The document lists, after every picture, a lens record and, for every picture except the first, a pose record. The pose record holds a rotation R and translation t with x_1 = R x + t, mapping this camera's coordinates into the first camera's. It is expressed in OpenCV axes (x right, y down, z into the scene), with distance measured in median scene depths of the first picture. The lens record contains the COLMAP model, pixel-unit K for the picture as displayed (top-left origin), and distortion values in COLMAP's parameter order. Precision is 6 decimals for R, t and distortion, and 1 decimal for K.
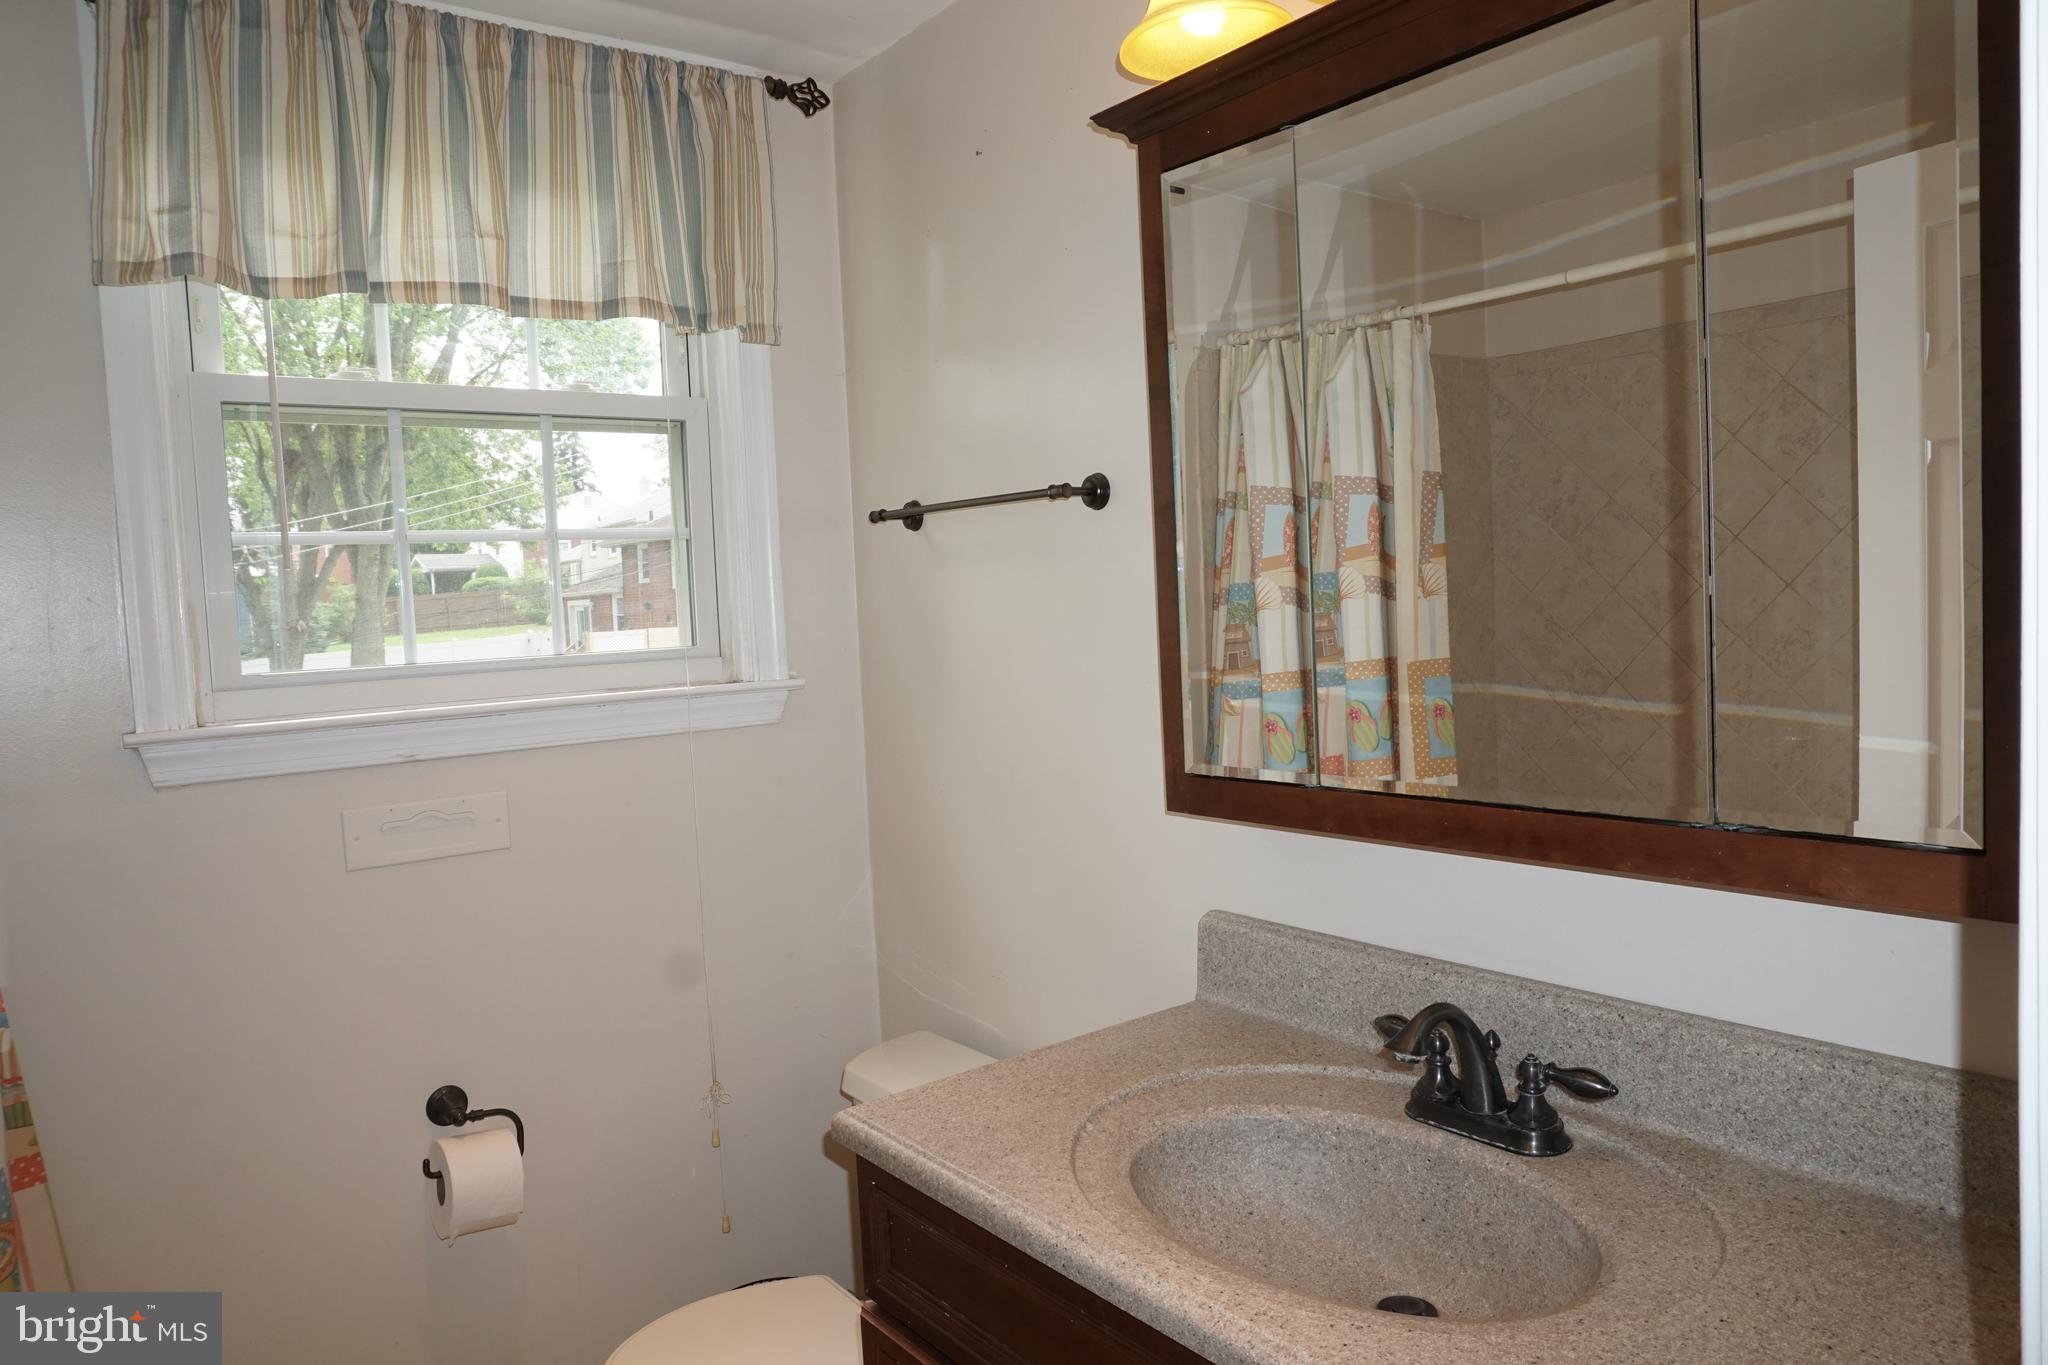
lens RADIAL K [[1360.8, 0, 1023.2], [0, 1360.8, 678.6], [0, 0, 1]] dist [-0.045712, 0.029095]
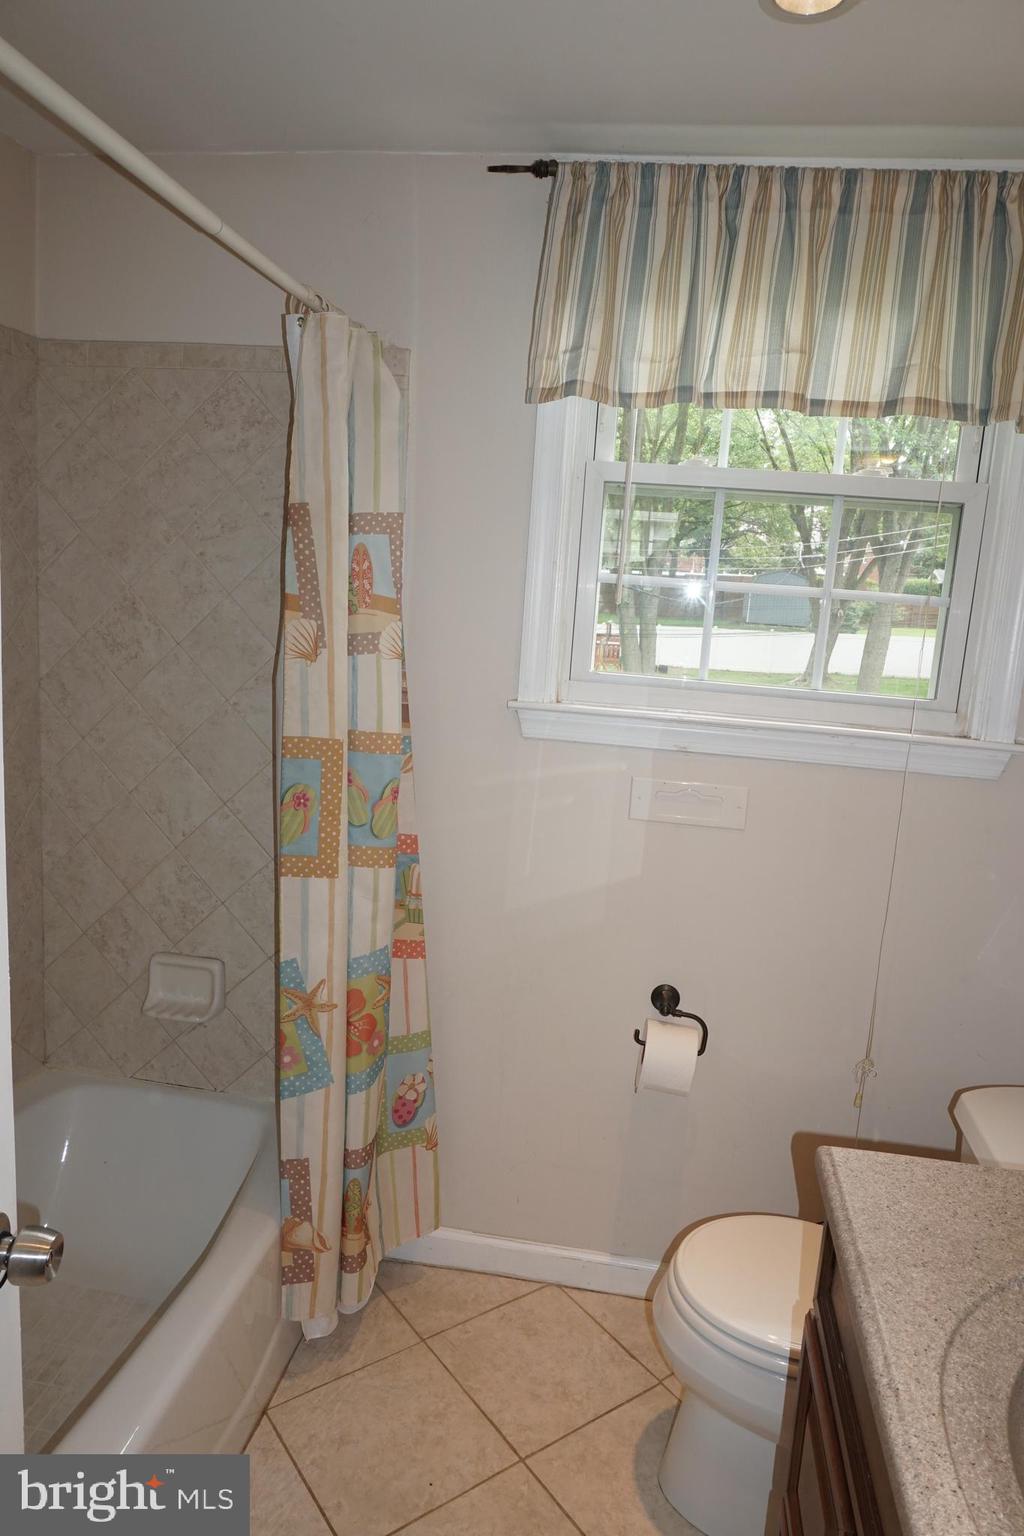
lens RADIAL K [[1020.6, 0, 515.3], [0, 1020.6, 761.5], [0, 0, 1]] dist [-0.045712, 0.029095]
pose [[0.686533, 0.212466, -0.695364, 0.148923], [-0.145718, 0.977156, 0.154699, -0.064347], [0.712347, -0.004879, 0.701810, 0.157798]]
